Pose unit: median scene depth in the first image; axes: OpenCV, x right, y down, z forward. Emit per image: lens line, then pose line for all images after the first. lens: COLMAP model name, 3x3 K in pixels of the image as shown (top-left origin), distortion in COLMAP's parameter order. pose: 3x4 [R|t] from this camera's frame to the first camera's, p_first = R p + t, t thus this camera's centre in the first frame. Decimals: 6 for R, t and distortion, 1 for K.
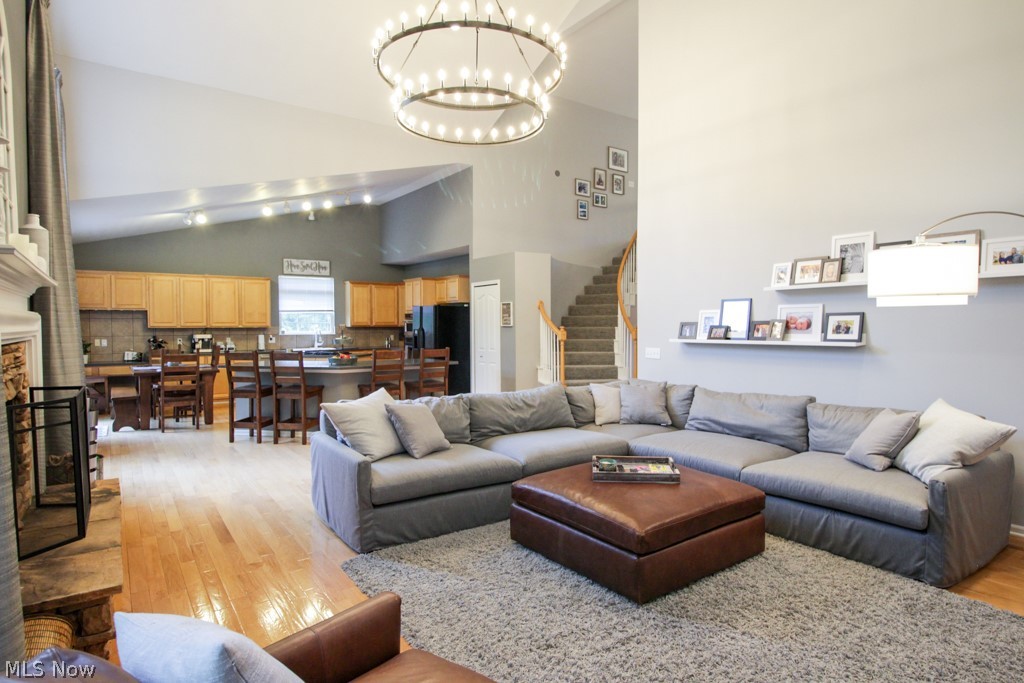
lens RADIAL K [[581.2, 0, 516.9], [0, 581.2, 347.8], [0, 0, 1]] dist [-0.003597, -0.000487]
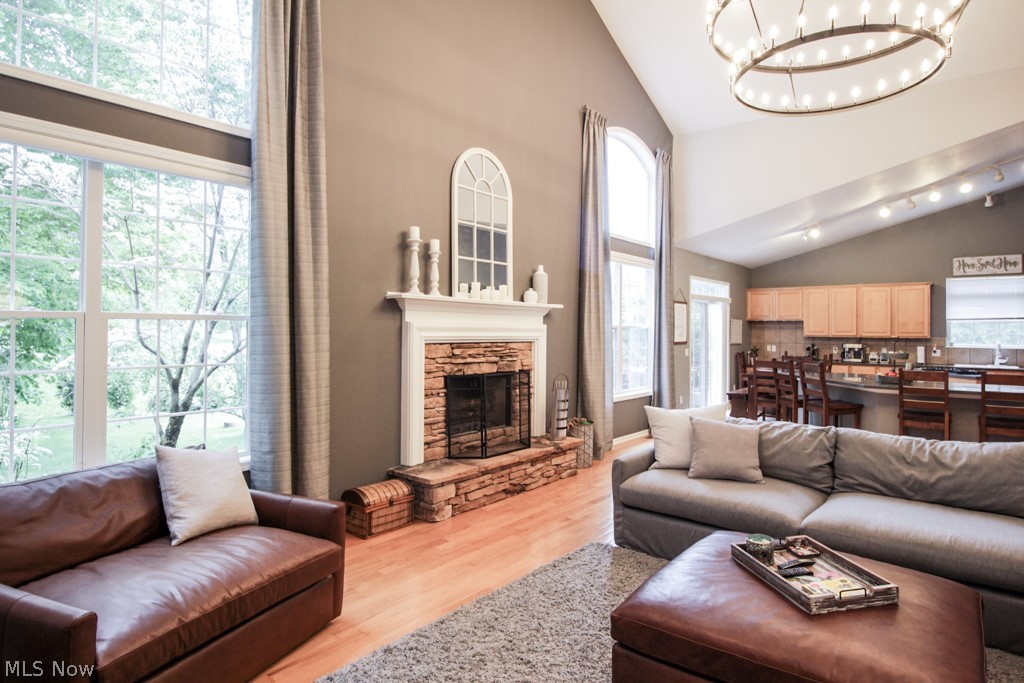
lens RADIAL K [[581.2, 0, 541.0], [0, 581.2, 329.5], [0, 0, 1]] dist [-0.003597, -0.000487]
pose [[0.266135, 0.004779, -0.963924, 0.281395], [-0.049970, 0.998712, -0.008845, -0.012031], [0.962640, 0.050521, 0.266031, 0.211273]]
